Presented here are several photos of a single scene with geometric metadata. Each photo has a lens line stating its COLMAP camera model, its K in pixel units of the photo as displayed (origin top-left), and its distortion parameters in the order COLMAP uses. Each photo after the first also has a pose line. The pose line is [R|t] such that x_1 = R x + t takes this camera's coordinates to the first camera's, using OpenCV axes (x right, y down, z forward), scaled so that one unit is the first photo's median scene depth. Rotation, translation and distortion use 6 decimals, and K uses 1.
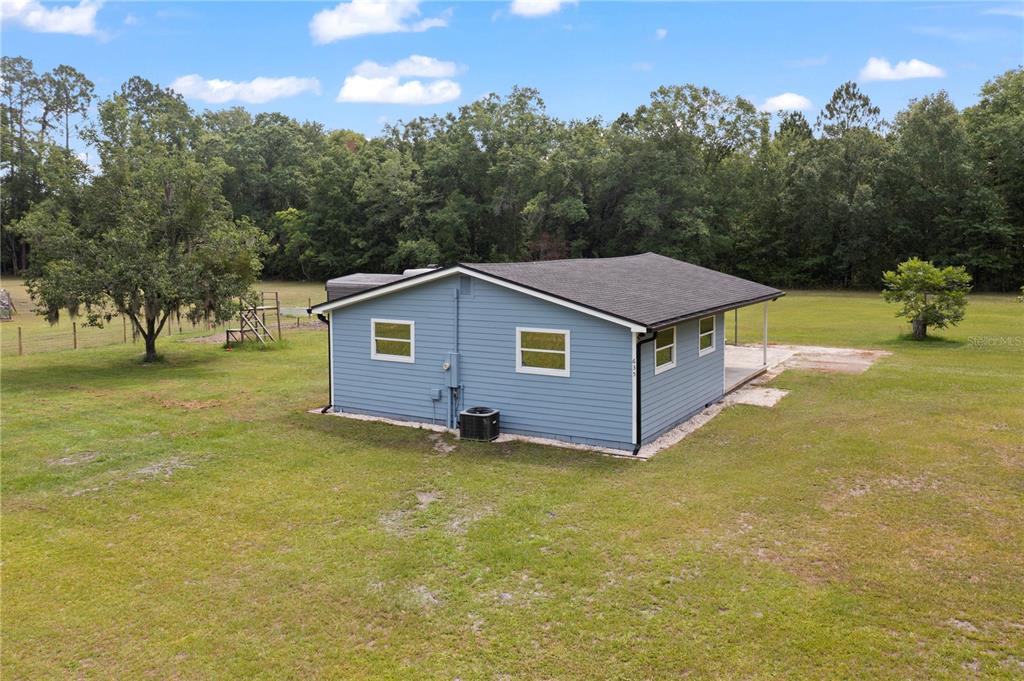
lens RADIAL K [[832.2, 0, 524.7], [0, 832.2, 282.6], [0, 0, 1]] dist [-0.015390, 0.009152]
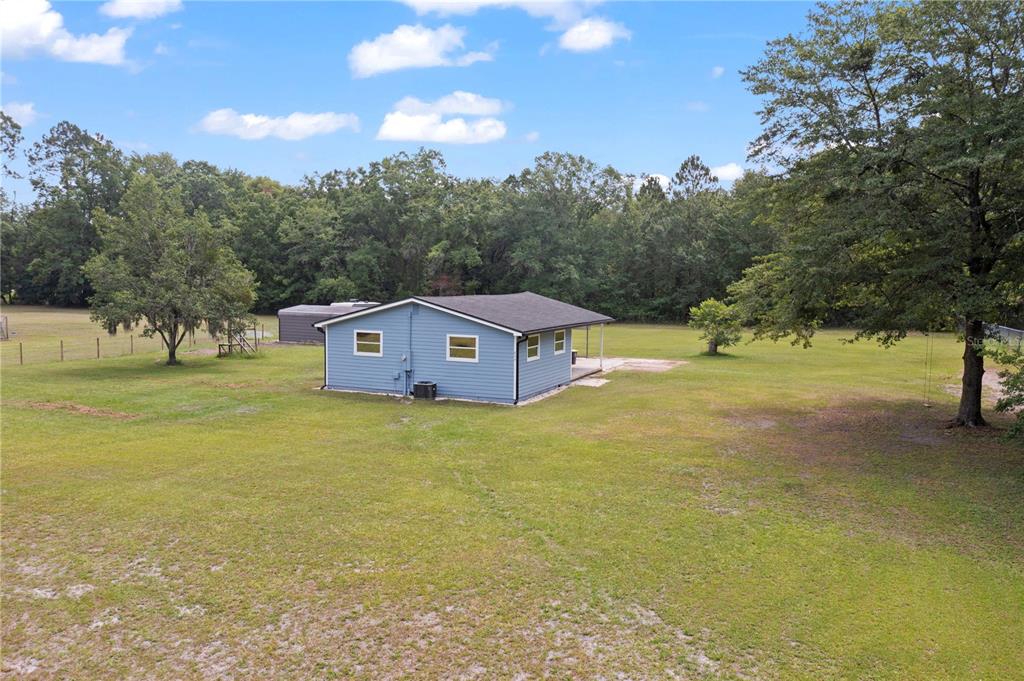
lens RADIAL K [[832.2, 0, 508.6], [0, 832.2, 338.2], [0, 0, 1]] dist [-0.015390, 0.009152]
pose [[0.993159, 0.009379, 0.116390, -0.043934], [-0.011781, 0.999731, 0.019964, 0.013825], [-0.116171, -0.021199, 0.993003, -0.375028]]
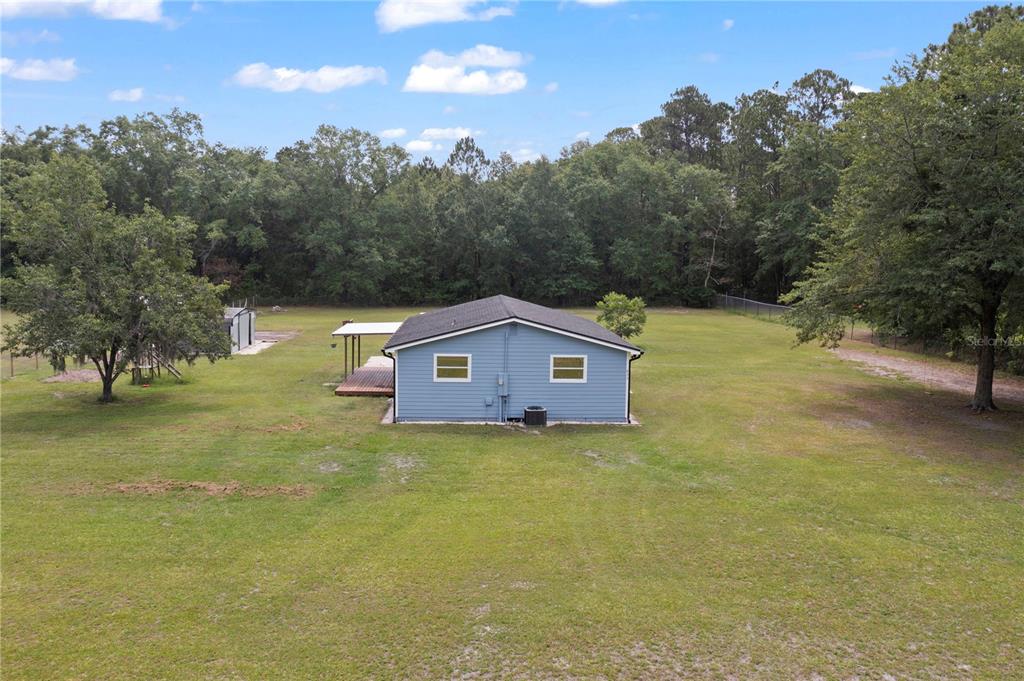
lens RADIAL K [[832.2, 0, 509.2], [0, 832.2, 341.5], [0, 0, 1]] dist [-0.015390, 0.009152]
pose [[0.827456, -0.045927, 0.559650, -0.517402], [0.007768, 0.997491, 0.070373, -0.045718], [-0.561478, -0.053883, 0.825736, -0.150741]]
